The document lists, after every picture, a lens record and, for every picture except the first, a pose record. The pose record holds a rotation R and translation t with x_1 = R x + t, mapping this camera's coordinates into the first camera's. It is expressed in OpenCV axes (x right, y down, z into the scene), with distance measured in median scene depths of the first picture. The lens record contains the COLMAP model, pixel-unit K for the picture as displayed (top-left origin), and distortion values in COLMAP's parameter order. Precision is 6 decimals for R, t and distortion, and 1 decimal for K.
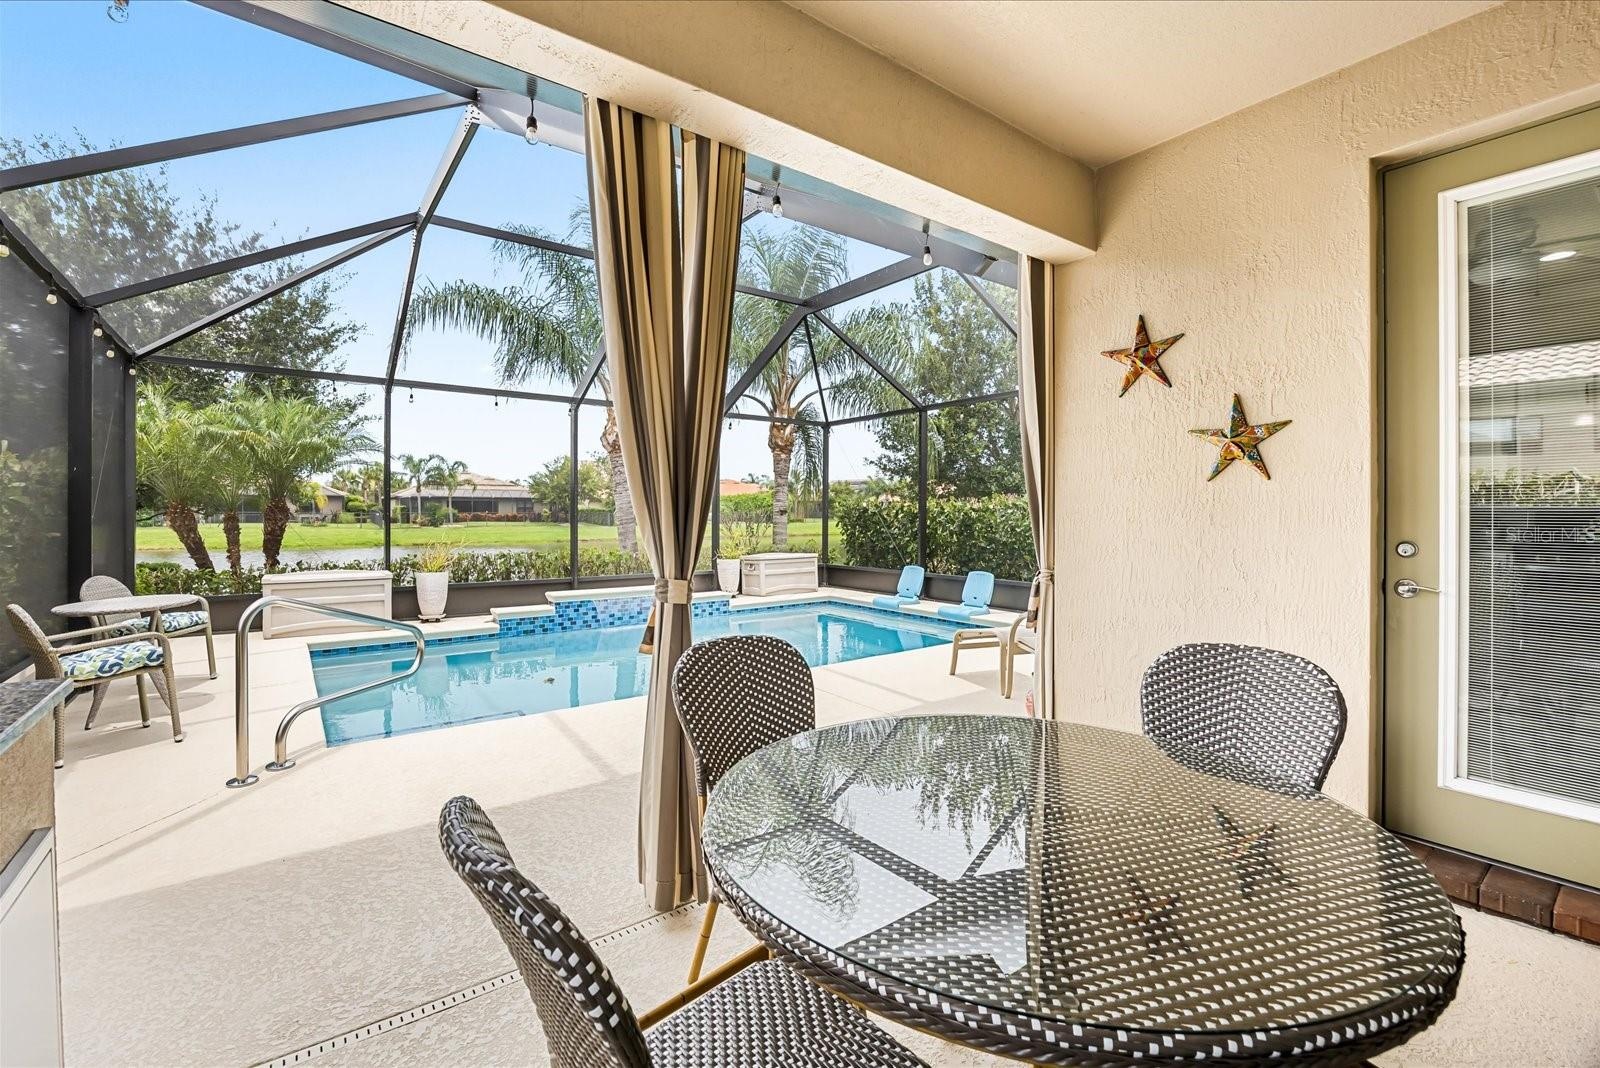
lens RADIAL K [[684.6, 0, 771.0], [0, 684.6, 516.0], [0, 0, 1]] dist [-0.014984, -0.000480]
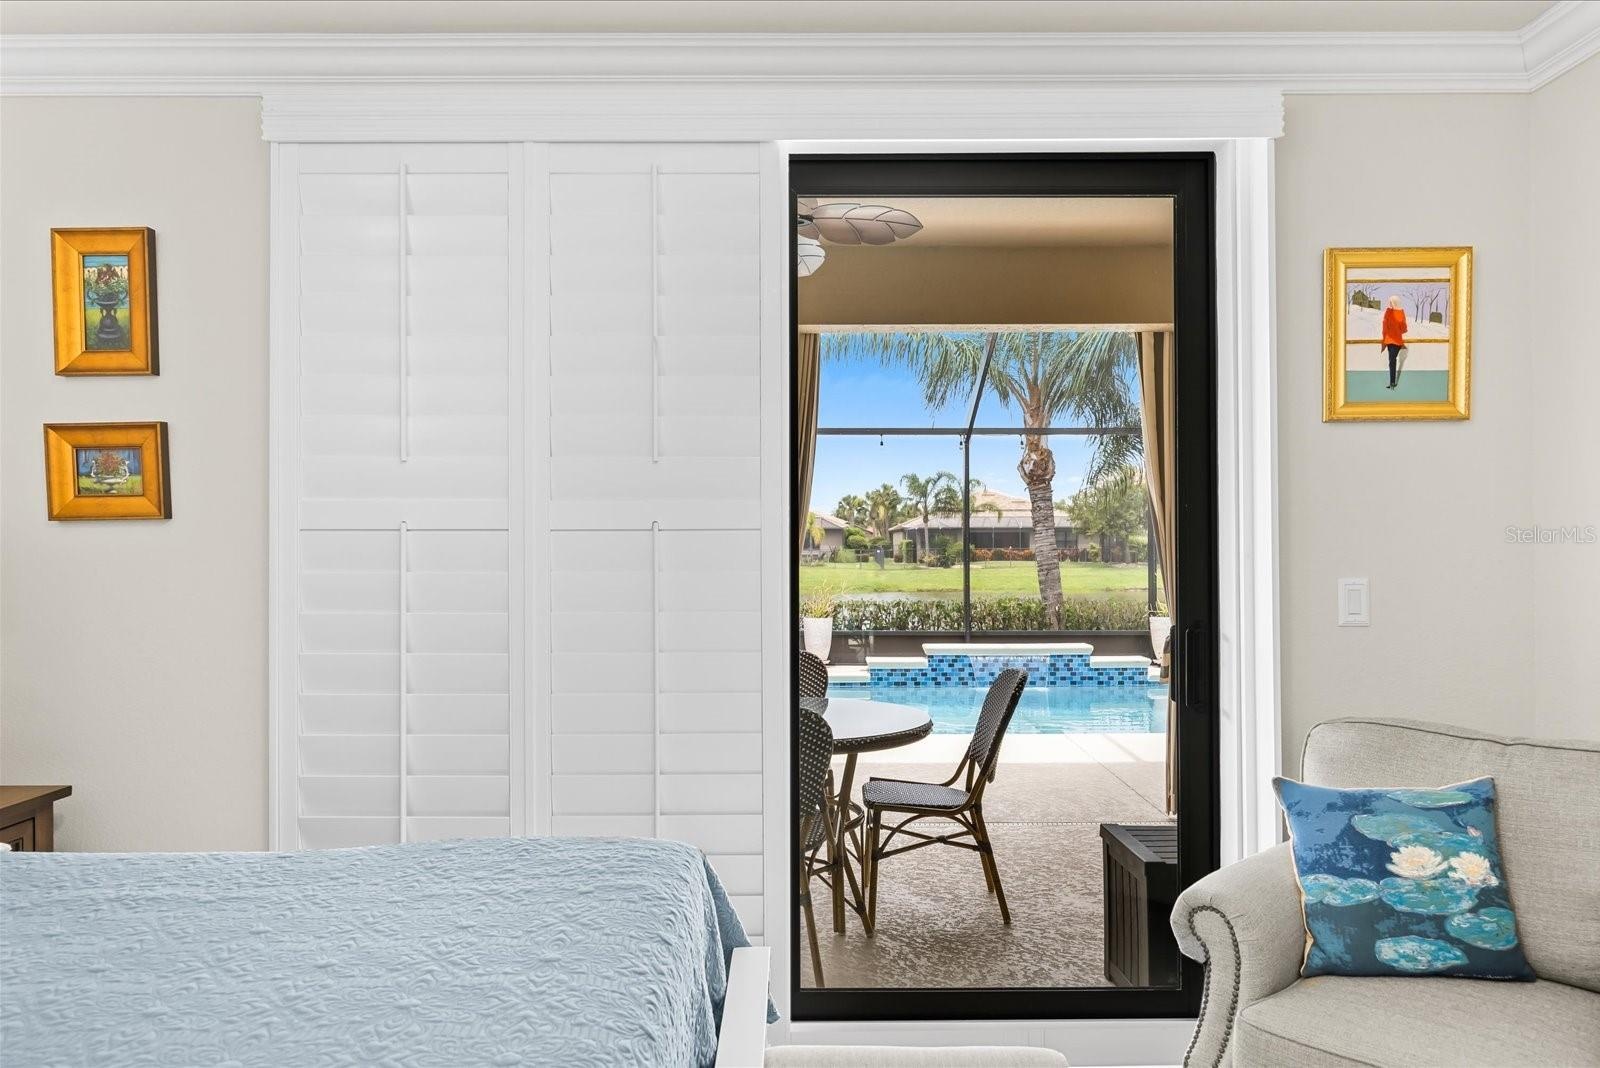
lens RADIAL K [[1045.4, 0, 800.0], [0, 1045.4, 534.0], [0, 0, 1]] dist [-0.006395, 0.001123]
pose [[0.813181, -0.010586, -0.581914, 0.341800], [0.000873, 0.999856, -0.016969, -0.013122], [0.582010, 0.013291, 0.813073, -0.240416]]
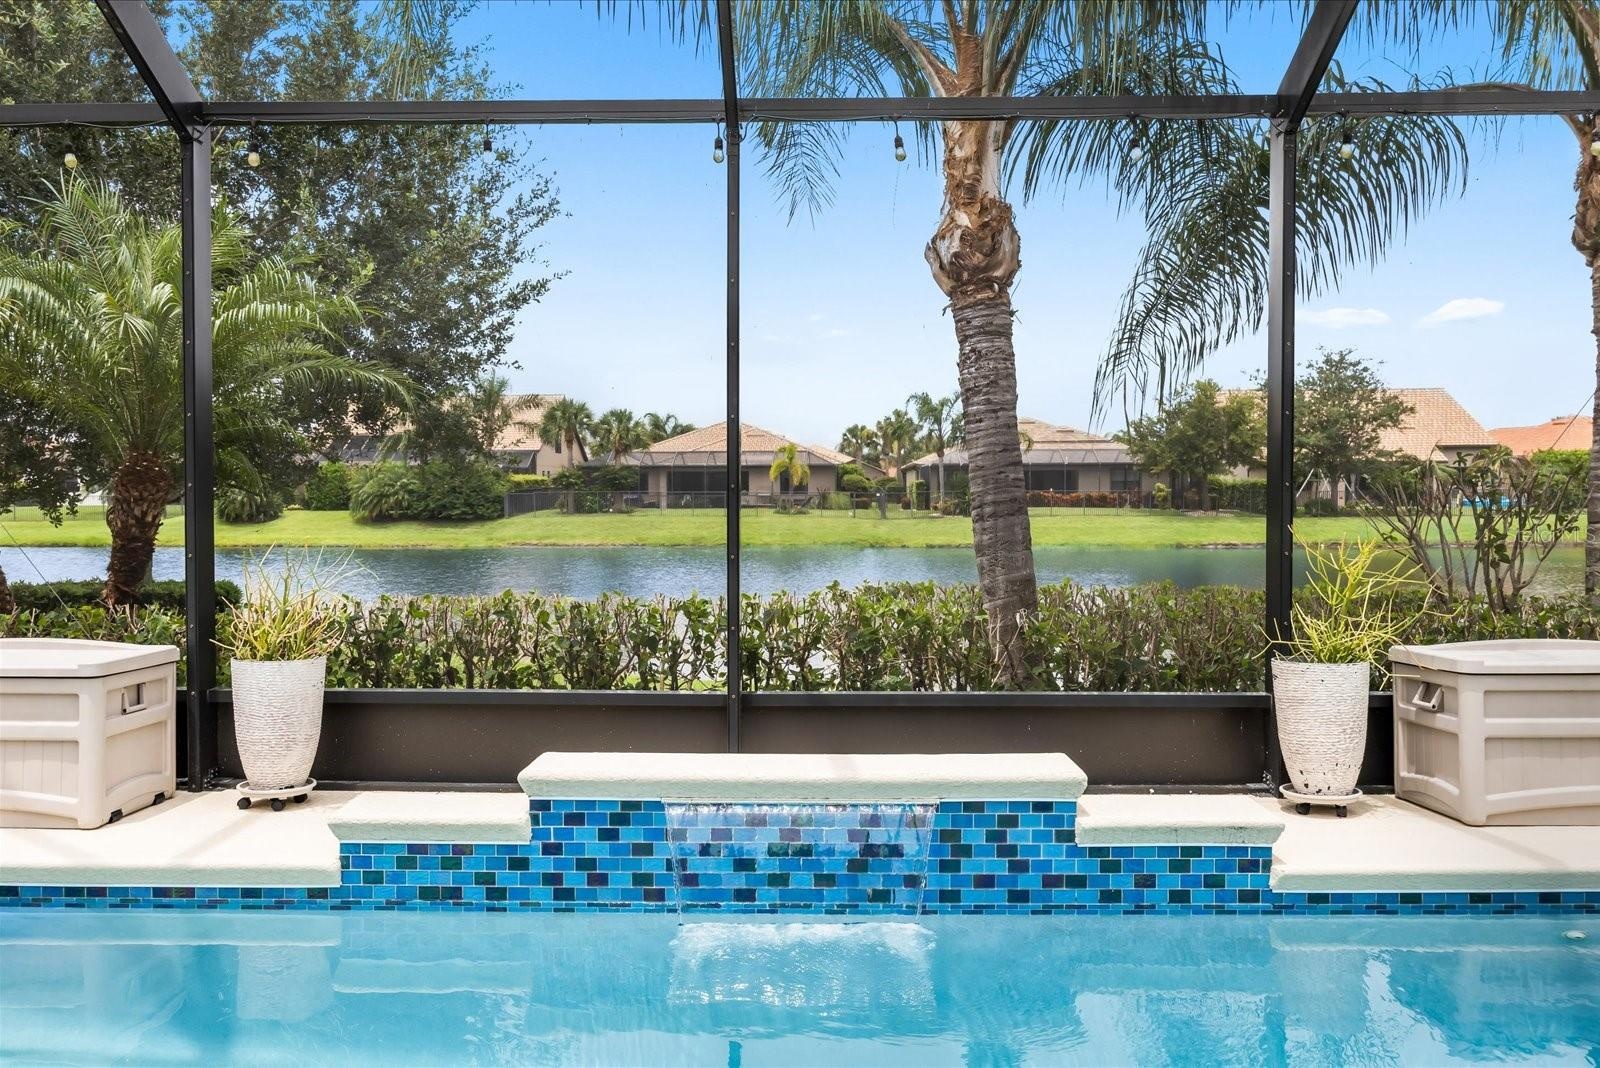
lens RADIAL K [[1216.1, 0, 800.0], [0, 1216.1, 534.0], [0, 0, 1]] dist [-0.003948, -0.003626]
pose [[0.802545, 0.017657, -0.596330, 0.060378], [0.000104, 0.999558, 0.029737, 0.003152], [0.596592, -0.023927, 0.802188, 0.613160]]
